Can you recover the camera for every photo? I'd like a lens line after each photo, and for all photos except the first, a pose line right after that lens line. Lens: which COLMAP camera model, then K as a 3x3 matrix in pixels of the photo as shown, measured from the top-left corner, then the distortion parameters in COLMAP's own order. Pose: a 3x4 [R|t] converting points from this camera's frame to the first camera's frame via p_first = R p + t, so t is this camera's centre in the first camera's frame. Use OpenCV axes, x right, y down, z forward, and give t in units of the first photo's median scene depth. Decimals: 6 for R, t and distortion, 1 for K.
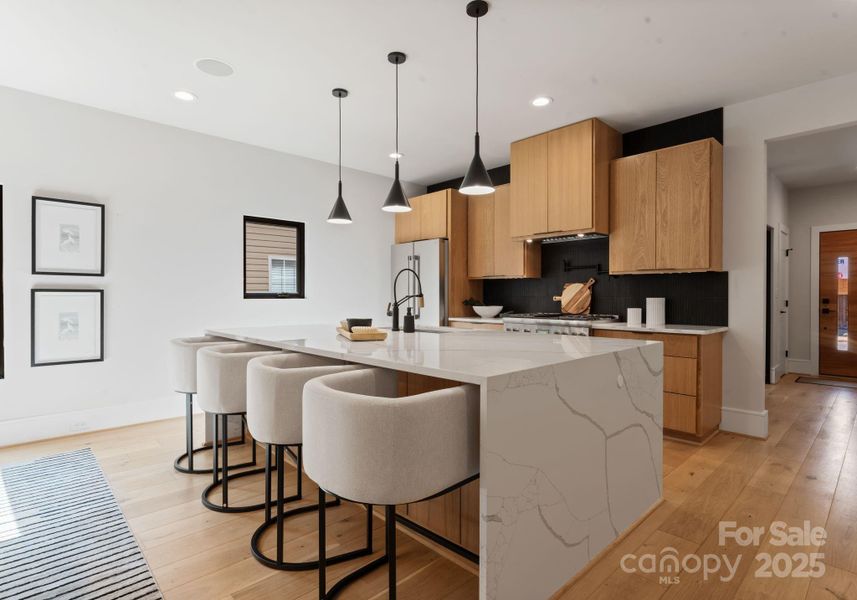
lens RADIAL K [[439.6, 0, 416.9], [0, 439.6, 299.0], [0, 0, 1]] dist [0.002689, 0.000261]
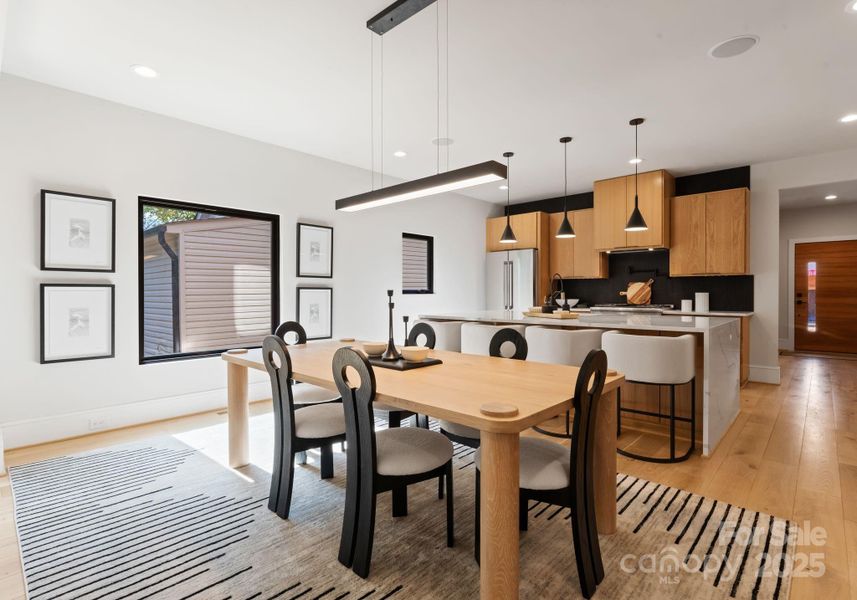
lens RADIAL K [[439.6, 0, 413.9], [0, 439.6, 291.2], [0, 0, 1]] dist [0.002689, 0.000261]
pose [[0.997737, -0.002618, 0.067194, -0.520362], [0.003327, 0.999940, -0.010437, 0.004852], [-0.067163, 0.010637, 0.997685, -0.397462]]
